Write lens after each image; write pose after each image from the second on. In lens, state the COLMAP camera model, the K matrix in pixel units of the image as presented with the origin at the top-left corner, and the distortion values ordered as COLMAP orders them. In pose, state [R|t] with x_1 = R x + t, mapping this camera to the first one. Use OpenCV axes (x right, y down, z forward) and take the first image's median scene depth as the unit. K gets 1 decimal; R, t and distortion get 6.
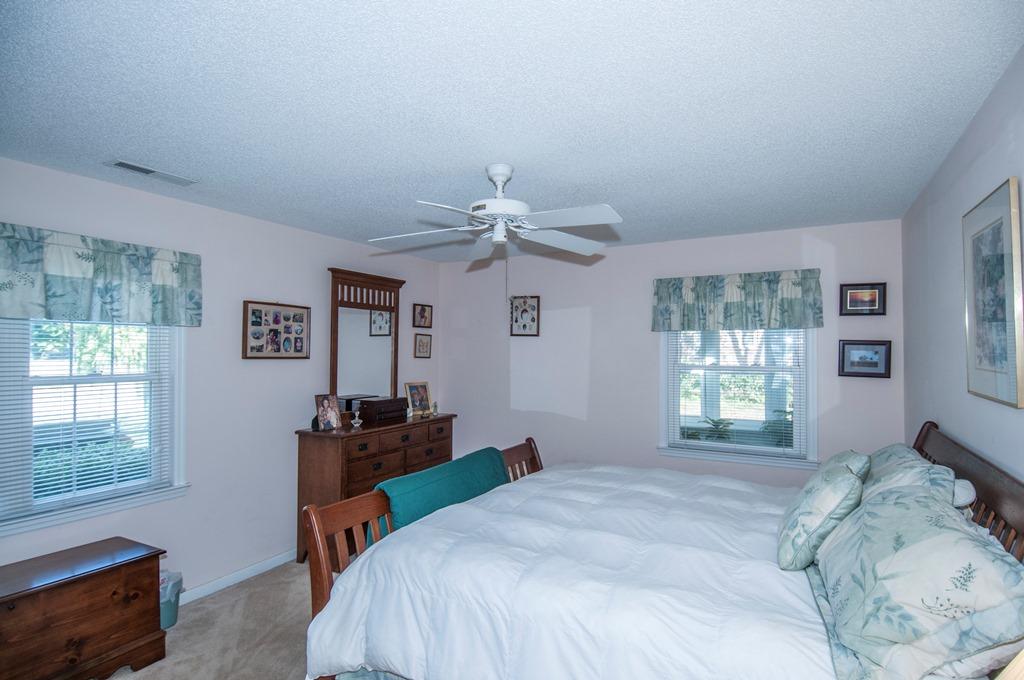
lens RADIAL K [[525.0, 0, 518.7], [0, 525.0, 341.3], [0, 0, 1]] dist [0.034390, -0.039533]
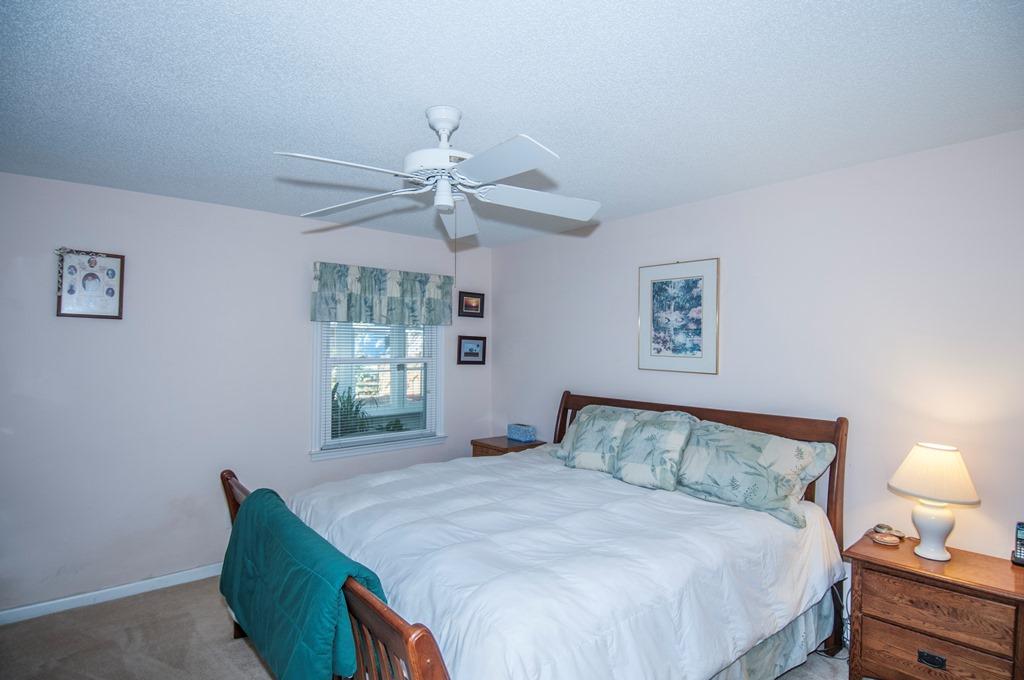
lens RADIAL K [[525.0, 0, 518.4], [0, 525.0, 340.8], [0, 0, 1]] dist [0.034390, -0.039533]
pose [[0.360863, 0.009812, 0.932567, -0.486827], [-0.024035, 0.999710, -0.001218, 0.007598], [-0.932309, -0.021975, 0.360995, 0.402530]]
